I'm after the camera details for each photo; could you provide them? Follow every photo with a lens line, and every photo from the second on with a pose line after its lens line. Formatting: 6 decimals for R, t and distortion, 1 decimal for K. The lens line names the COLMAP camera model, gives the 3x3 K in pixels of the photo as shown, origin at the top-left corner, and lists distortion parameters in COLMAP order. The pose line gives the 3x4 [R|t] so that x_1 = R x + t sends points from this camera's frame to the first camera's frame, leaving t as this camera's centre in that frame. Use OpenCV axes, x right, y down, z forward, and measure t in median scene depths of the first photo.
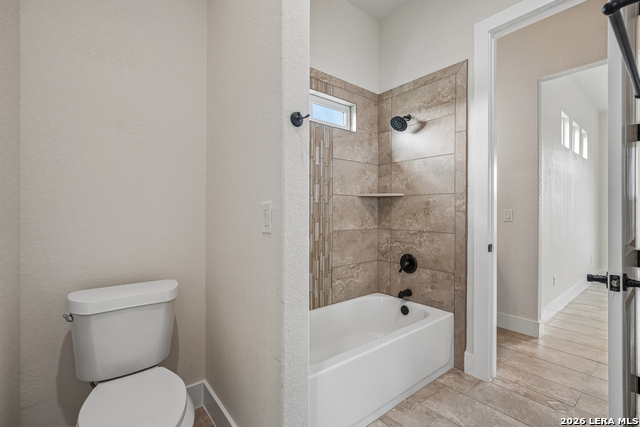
lens RADIAL K [[285.0, 0, 320.8], [0, 285.0, 214.0], [0, 0, 1]] dist [-0.002481, 0.000554]
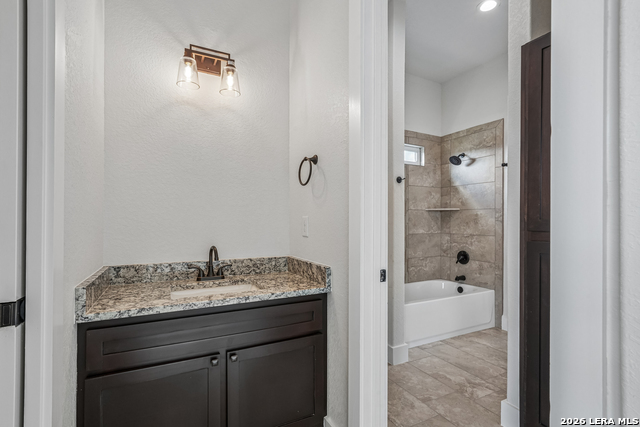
lens RADIAL K [[311.6, 0, 319.4], [0, 311.6, 216.2], [0, 0, 1]] dist [-0.003564, 0.000359]
pose [[0.982899, 0.000976, -0.184146, -0.111595], [-0.004830, 0.999779, -0.020483, 0.002455], [0.184085, 0.021023, 0.982686, -0.662556]]
